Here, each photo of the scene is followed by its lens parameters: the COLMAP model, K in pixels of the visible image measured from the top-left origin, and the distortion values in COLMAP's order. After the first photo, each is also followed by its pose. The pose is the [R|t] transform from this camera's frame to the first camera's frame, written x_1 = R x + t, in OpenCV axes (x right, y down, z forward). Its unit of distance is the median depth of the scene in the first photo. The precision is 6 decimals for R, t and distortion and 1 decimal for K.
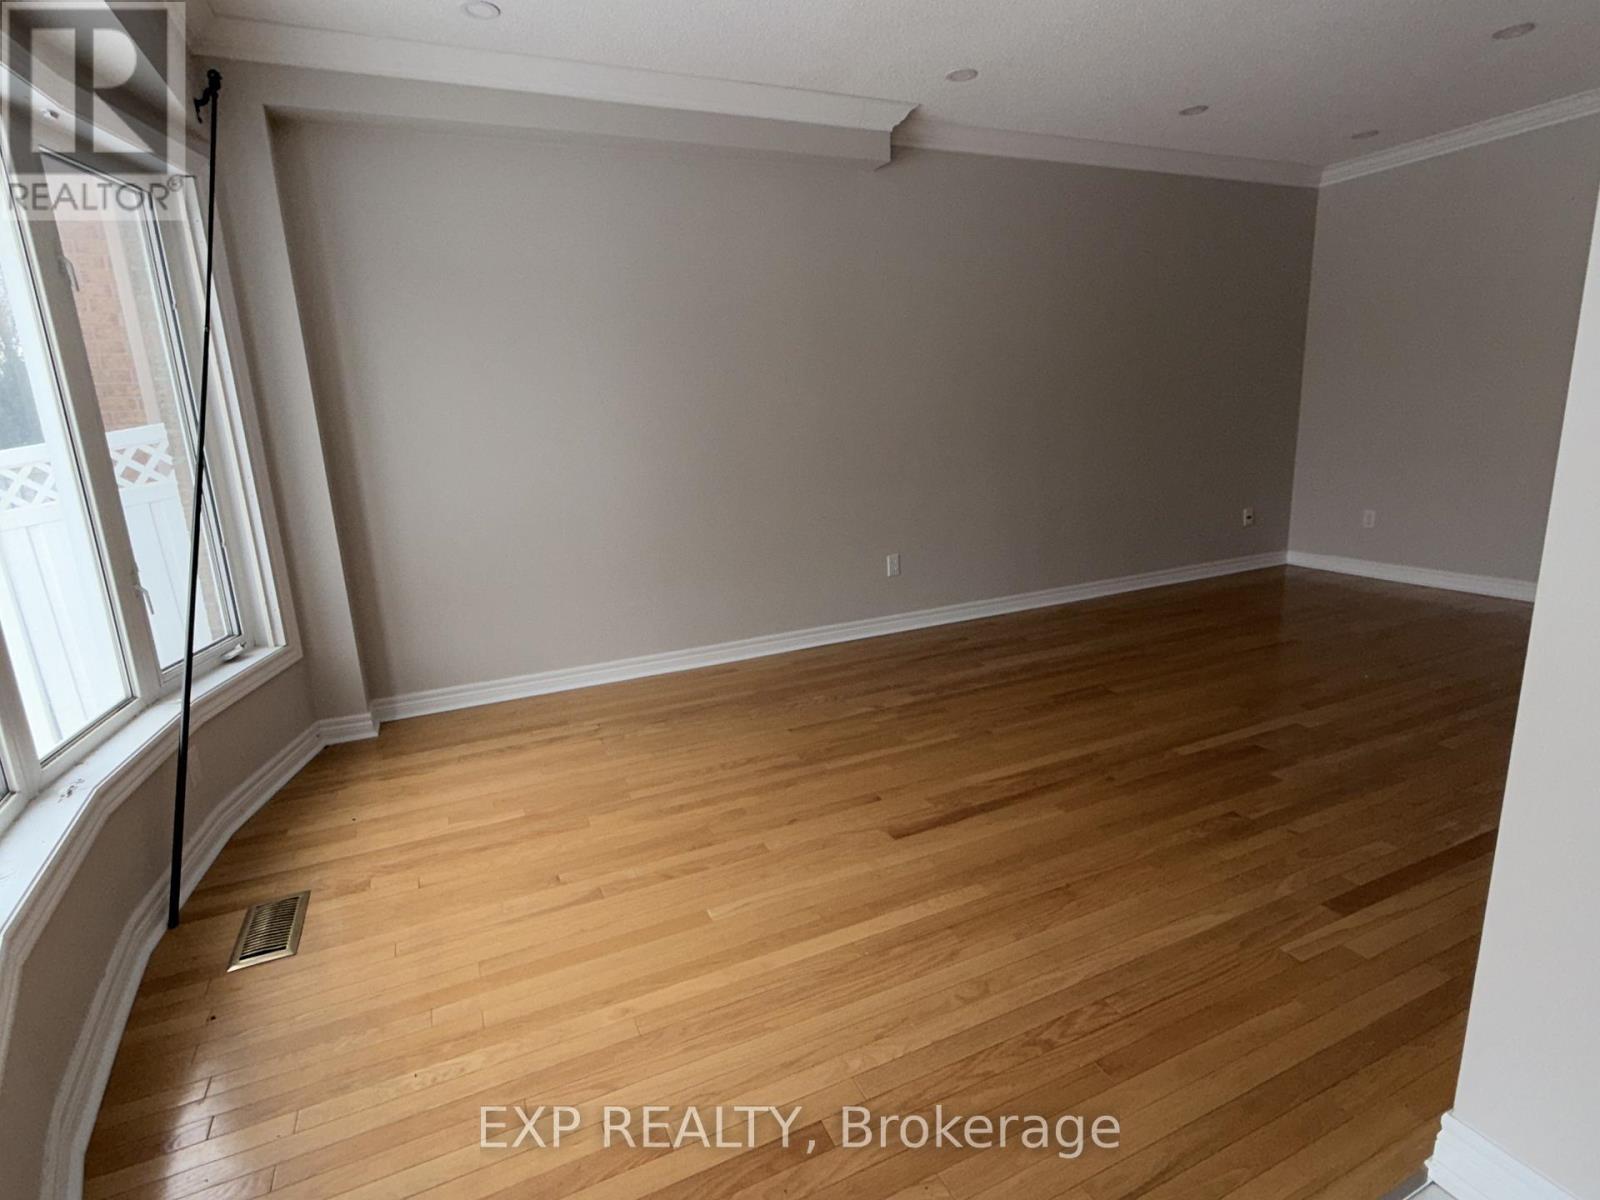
lens RADIAL K [[824.6, 0, 797.9], [0, 824.6, 595.9], [0, 0, 1]] dist [-0.003912, 0.000843]
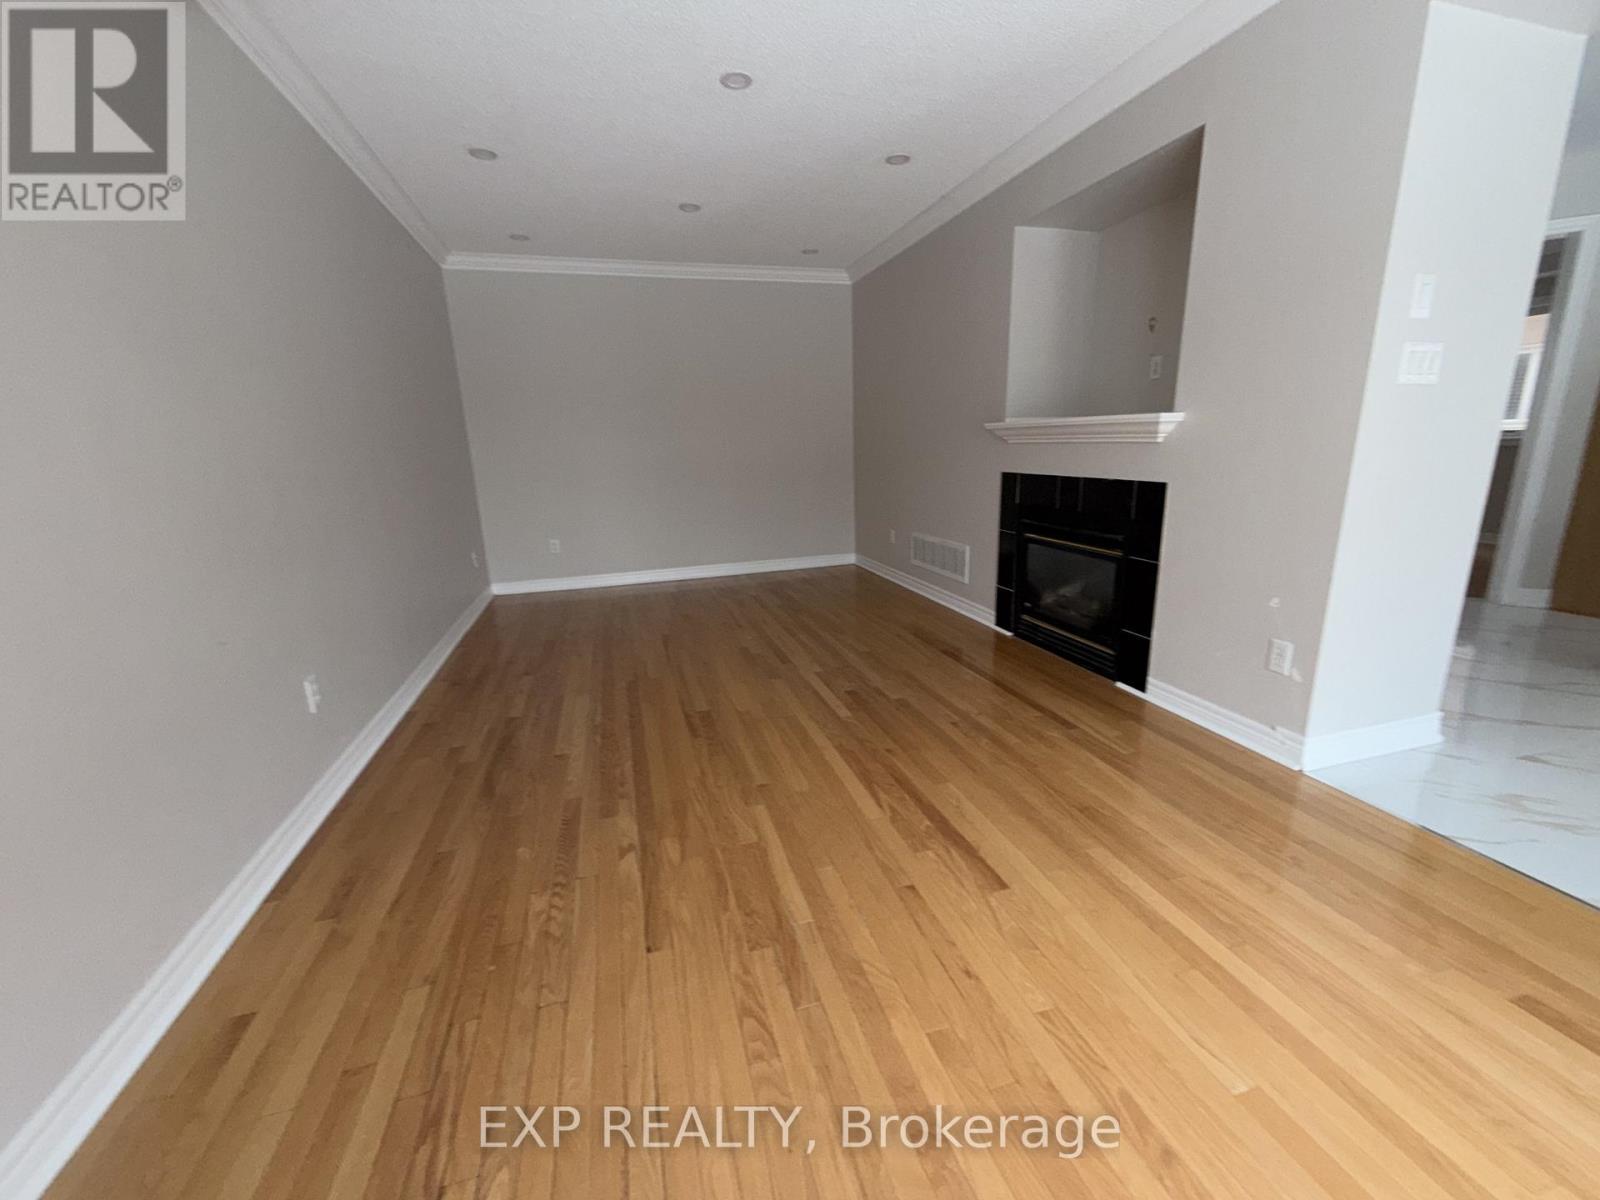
lens RADIAL K [[632.0, 0, 811.8], [0, 632.0, 596.7], [0, 0, 1]] dist [0.000442, 0.000825]
pose [[0.139053, -0.192383, 0.971418, -0.422867], [0.235938, 0.959136, 0.156178, -0.140196], [-0.961768, 0.207477, 0.178761, 0.808426]]
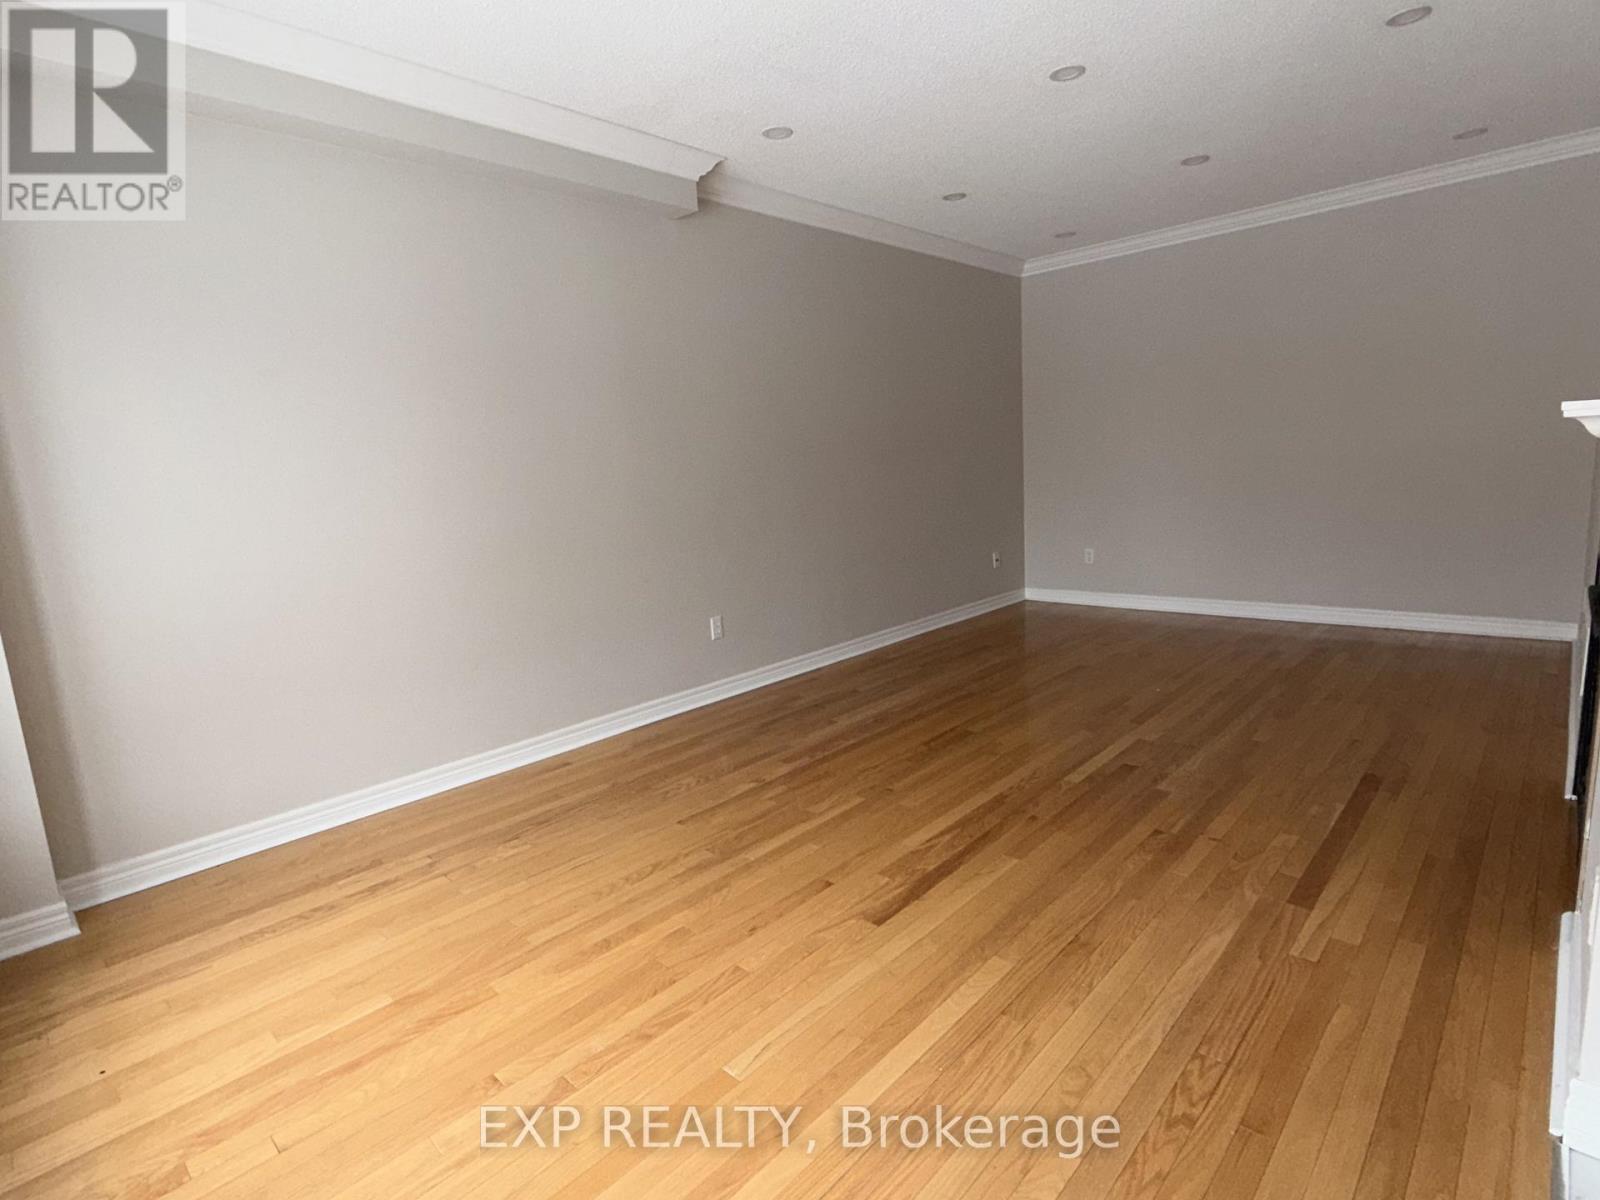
lens RADIAL K [[824.6, 0, 804.3], [0, 824.6, 591.2], [0, 0, 1]] dist [-0.003912, 0.000843]
pose [[0.925519, -0.063822, 0.373285, -0.211524], [0.094903, 0.993332, -0.065465, -0.011272], [-0.366617, 0.096015, 0.925404, 0.133520]]
